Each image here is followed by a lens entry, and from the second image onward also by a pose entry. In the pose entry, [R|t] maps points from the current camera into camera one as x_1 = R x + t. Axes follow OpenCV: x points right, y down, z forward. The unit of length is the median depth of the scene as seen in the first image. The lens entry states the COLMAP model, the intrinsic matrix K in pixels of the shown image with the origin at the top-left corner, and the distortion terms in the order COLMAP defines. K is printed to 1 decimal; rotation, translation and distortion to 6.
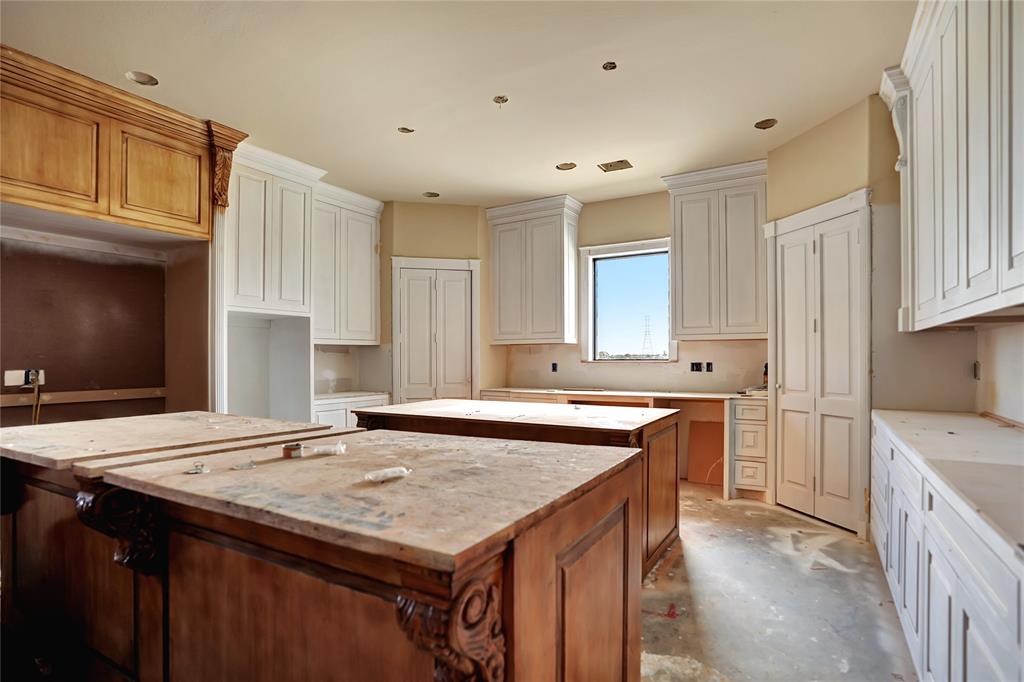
lens RADIAL K [[466.7, 0, 509.7], [0, 466.7, 366.2], [0, 0, 1]] dist [-0.039756, 0.014615]
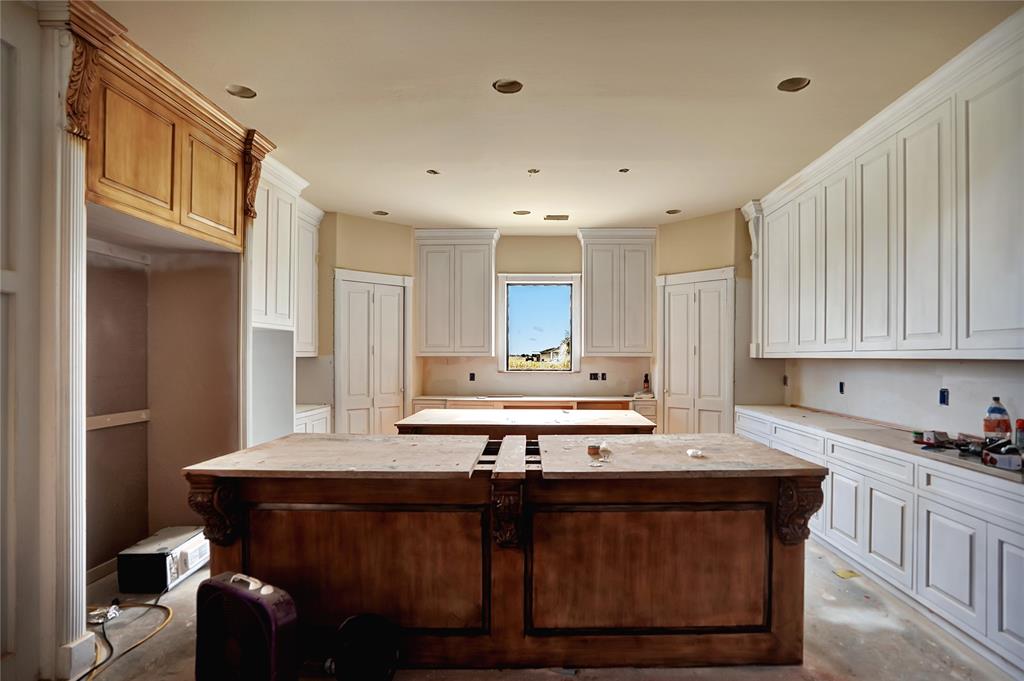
lens RADIAL K [[475.4, 0, 502.7], [0, 475.4, 367.7], [0, 0, 1]] dist [-0.017074, 0.000630]
pose [[0.897241, -0.002504, 0.441535, -0.519843], [0.001899, 0.999997, 0.001811, -0.032480], [-0.441538, -0.000787, 0.897242, -0.098300]]
